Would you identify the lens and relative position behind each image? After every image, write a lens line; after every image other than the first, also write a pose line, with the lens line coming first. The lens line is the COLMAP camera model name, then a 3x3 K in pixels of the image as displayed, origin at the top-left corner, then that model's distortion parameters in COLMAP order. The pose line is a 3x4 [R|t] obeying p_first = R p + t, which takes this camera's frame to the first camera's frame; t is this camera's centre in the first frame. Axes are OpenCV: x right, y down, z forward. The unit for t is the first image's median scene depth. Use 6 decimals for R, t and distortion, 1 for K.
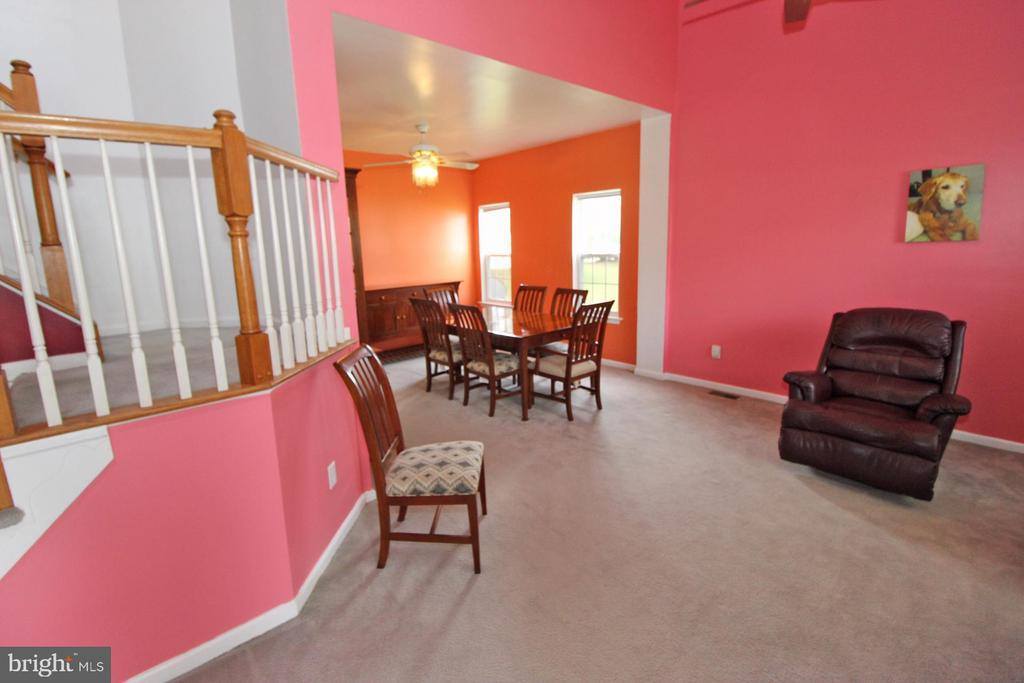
lens RADIAL K [[485.6, 0, 517.3], [0, 485.6, 340.8], [0, 0, 1]] dist [-0.021747, -0.001467]
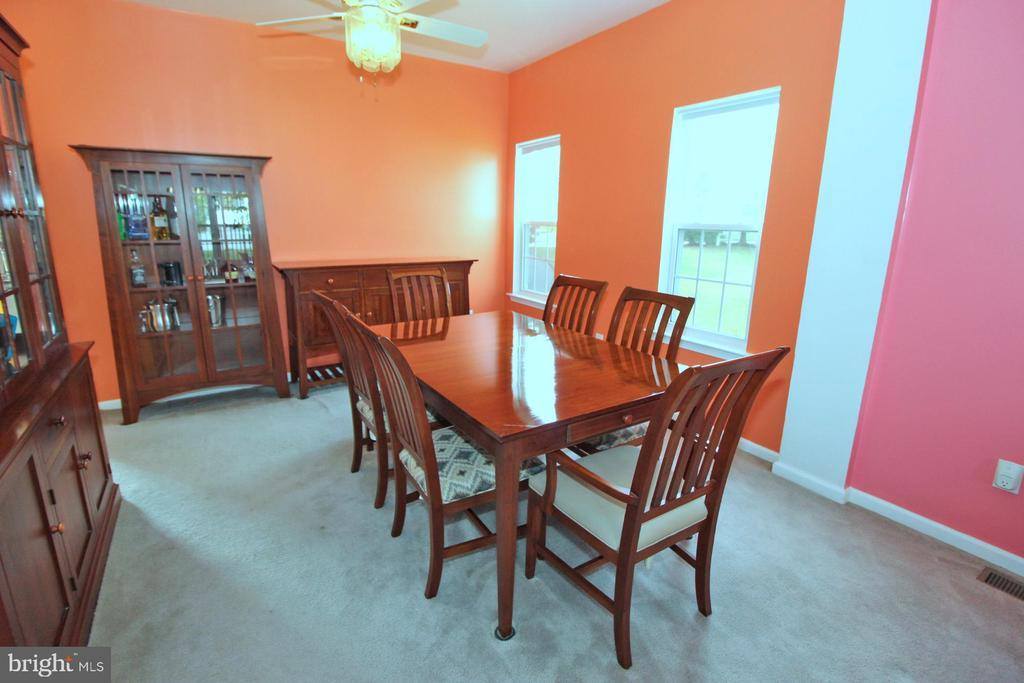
lens RADIAL K [[485.6, 0, 511.0], [0, 485.6, 331.9], [0, 0, 1]] dist [-0.021747, -0.001467]
pose [[0.983307, 0.081813, -0.162527, 0.050712], [-0.077509, 0.996457, 0.032657, -0.070782], [0.164623, -0.019515, 0.986164, 0.495066]]
